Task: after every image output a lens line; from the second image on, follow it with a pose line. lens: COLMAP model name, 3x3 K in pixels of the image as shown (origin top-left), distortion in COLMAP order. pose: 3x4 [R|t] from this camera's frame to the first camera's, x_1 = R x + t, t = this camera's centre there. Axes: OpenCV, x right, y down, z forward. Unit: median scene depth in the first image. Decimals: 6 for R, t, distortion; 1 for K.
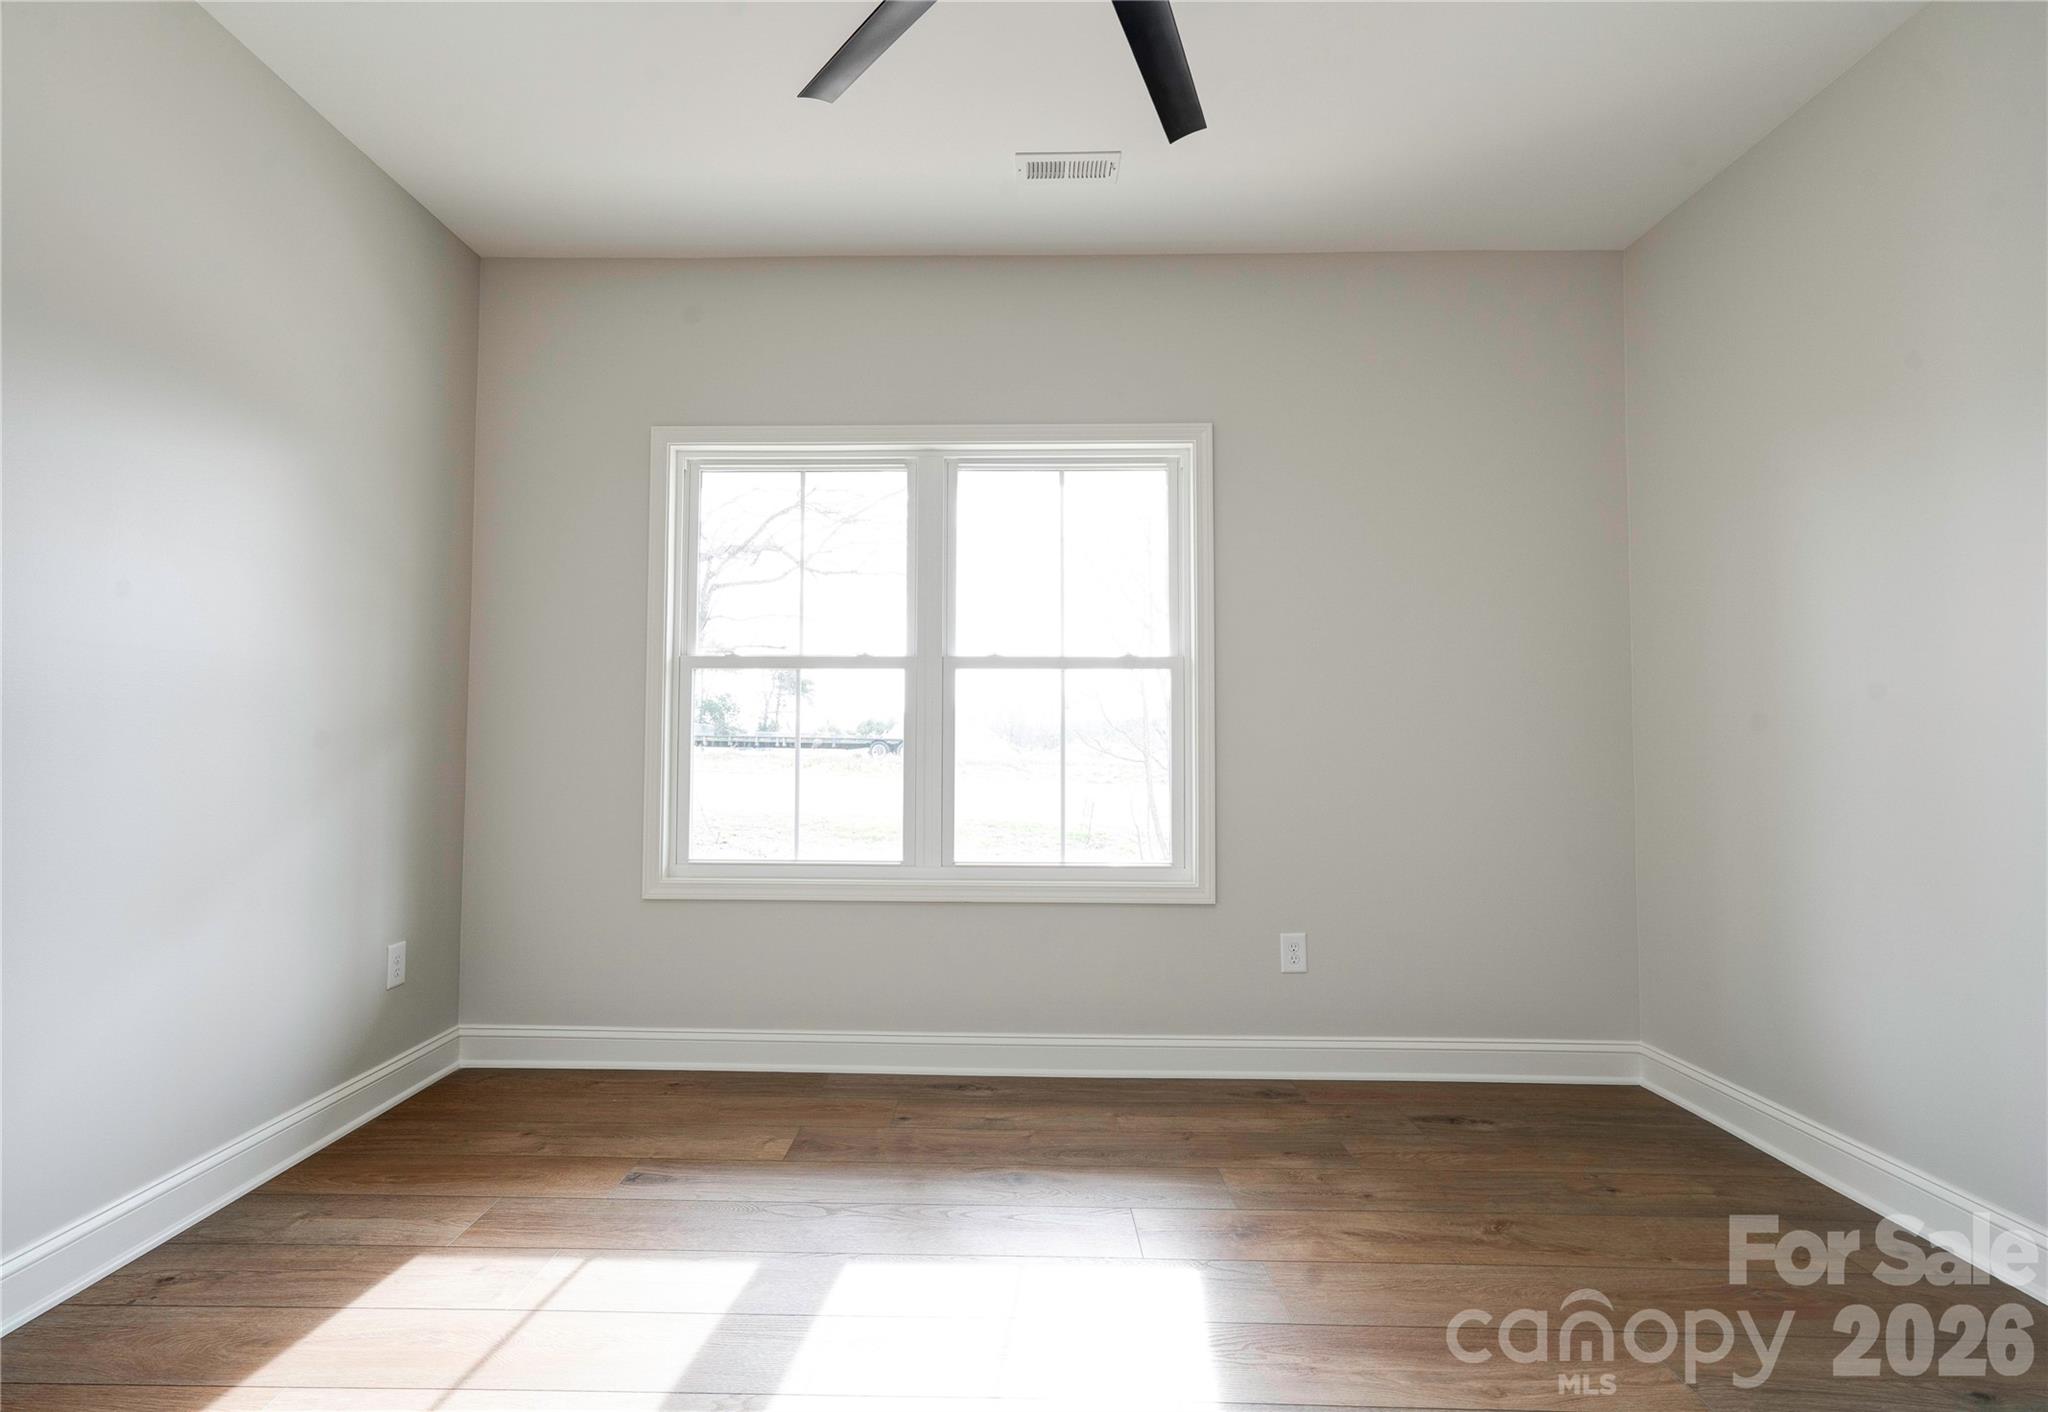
lens RADIAL K [[1005.9, 0, 1094.0], [0, 1005.9, 690.8], [0, 0, 1]] dist [-0.016665, 0.019184]
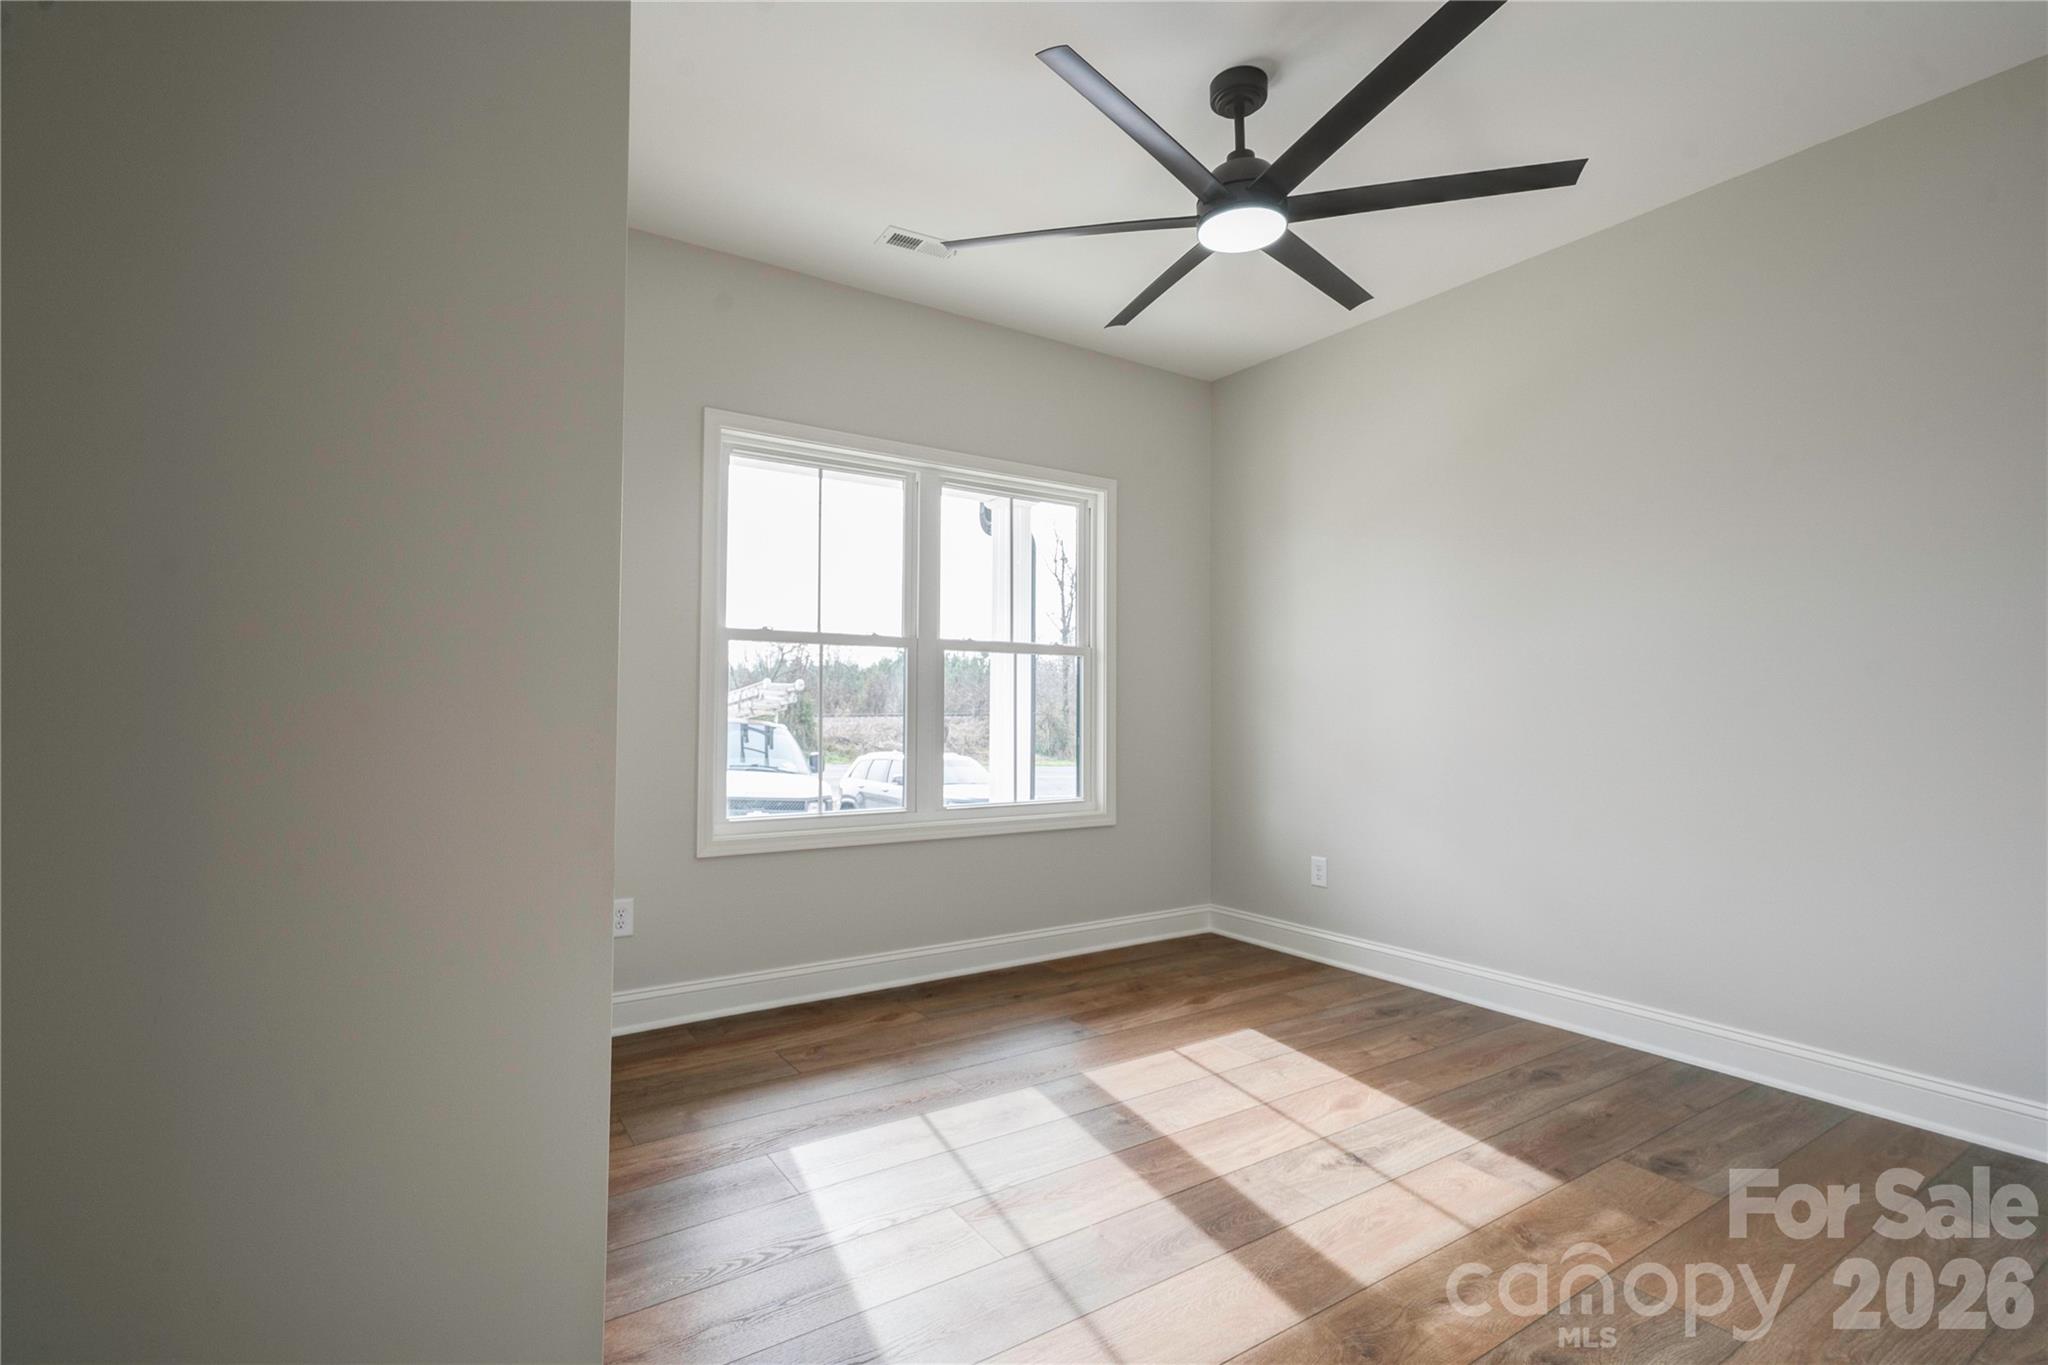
lens RADIAL K [[937.2, 0, 1008.5], [0, 937.2, 677.0], [0, 0, 1]] dist [-0.002640, 0.015673]
pose [[0.823340, 0.017365, 0.567283, -0.749570], [-0.028421, 0.999539, 0.010653, -0.002486], [-0.566836, -0.024894, 0.823454, 0.008507]]
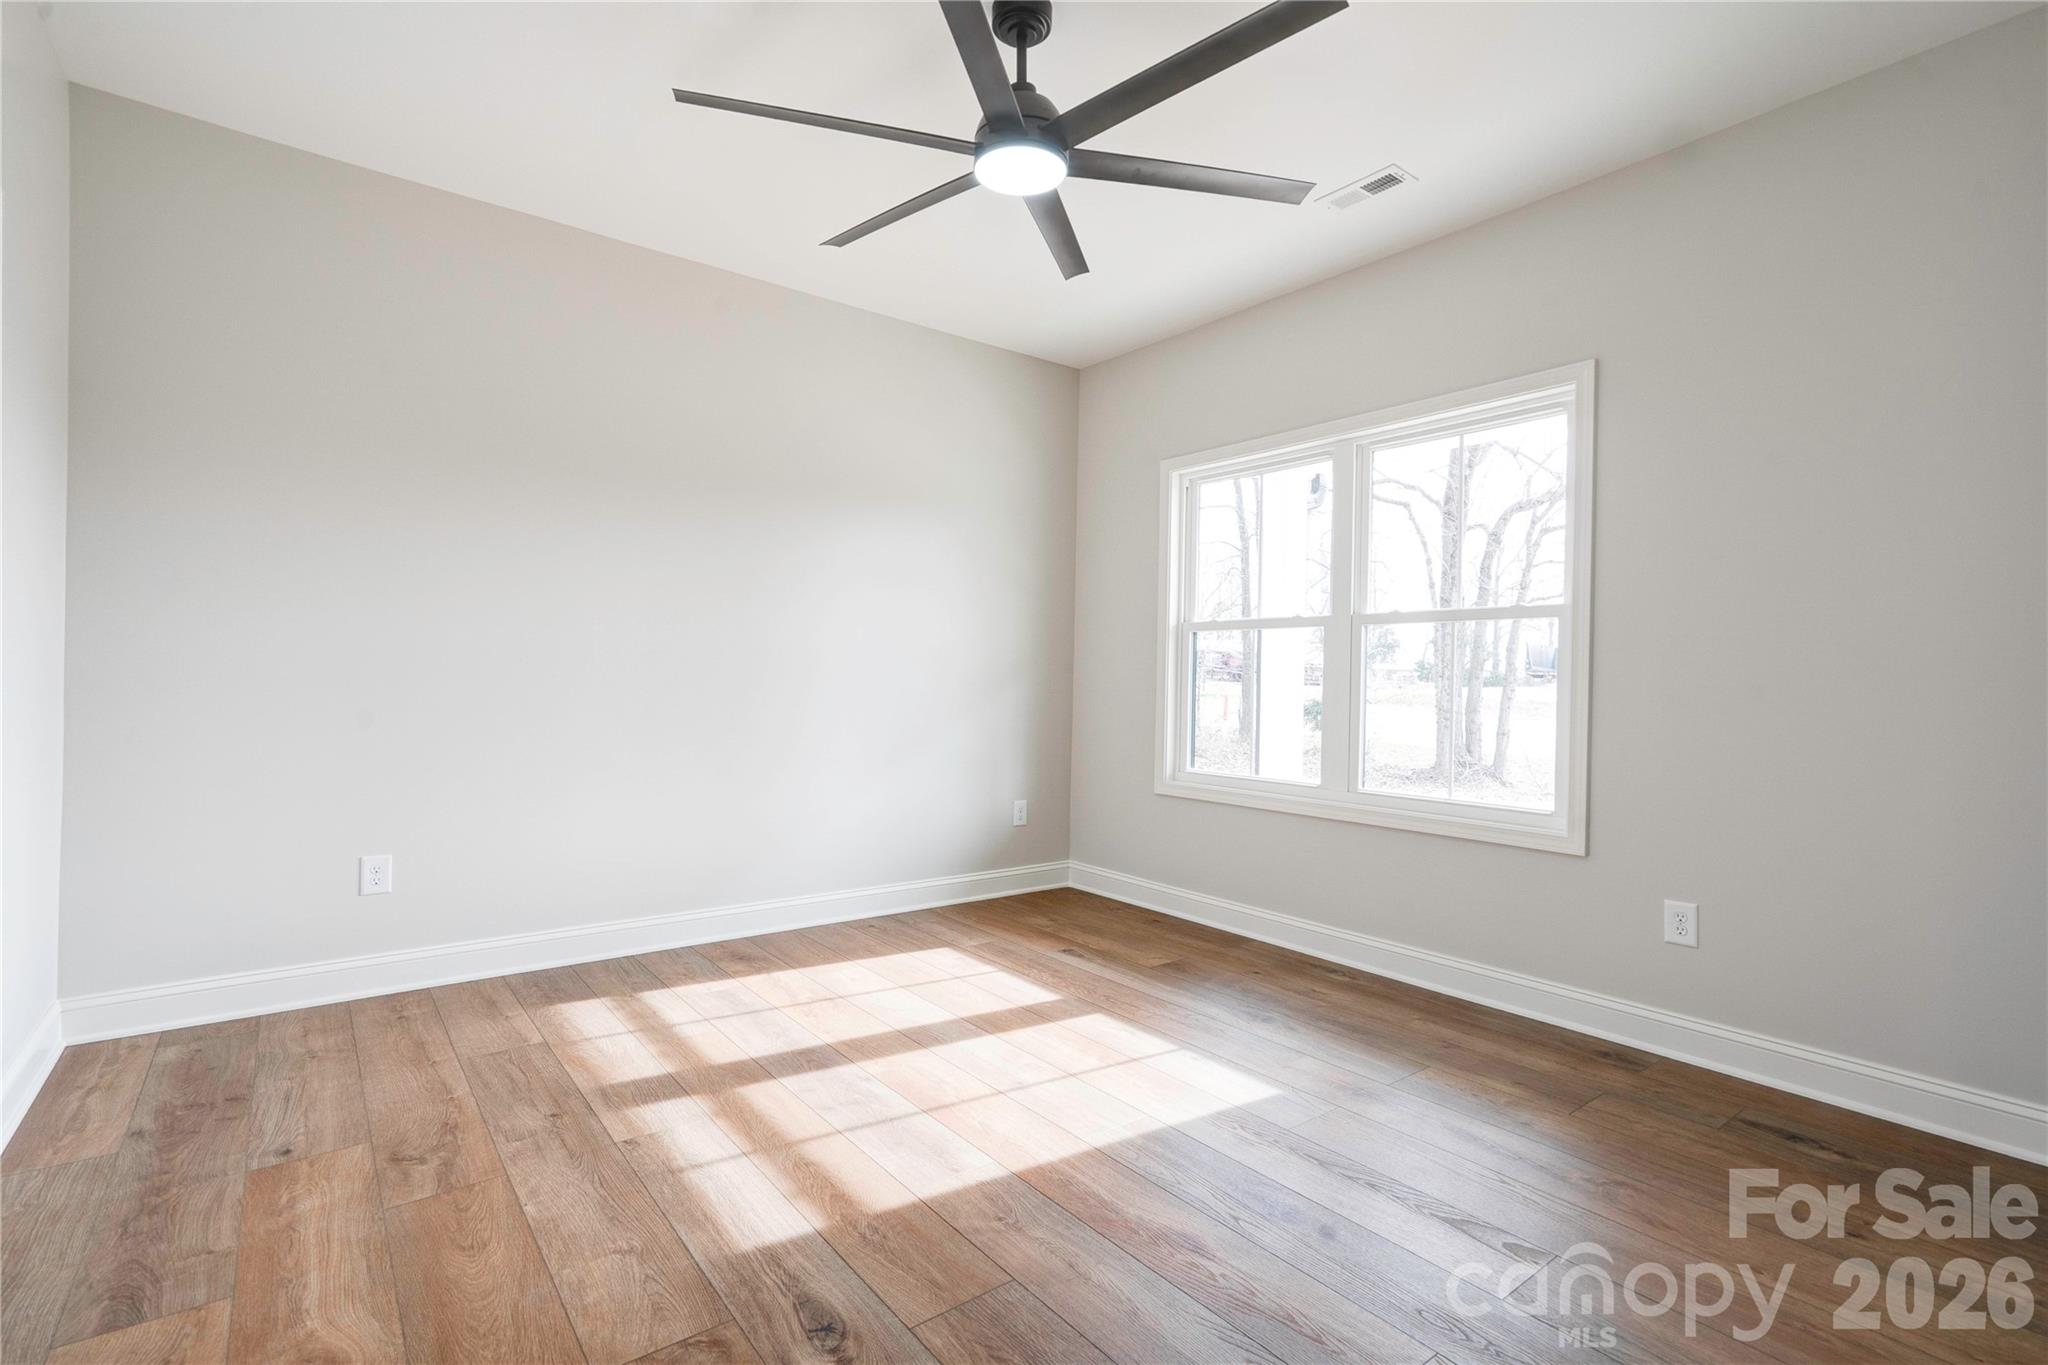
lens RADIAL K [[974.9, 0, 998.4], [0, 974.9, 677.8], [0, 0, 1]] dist [0.000607, 0.001276]
pose [[0.609660, 0.006613, -0.792635, 0.526322], [0.022107, 0.999434, 0.025342, 0.001042], [0.792355, -0.032973, 0.609169, -0.026532]]
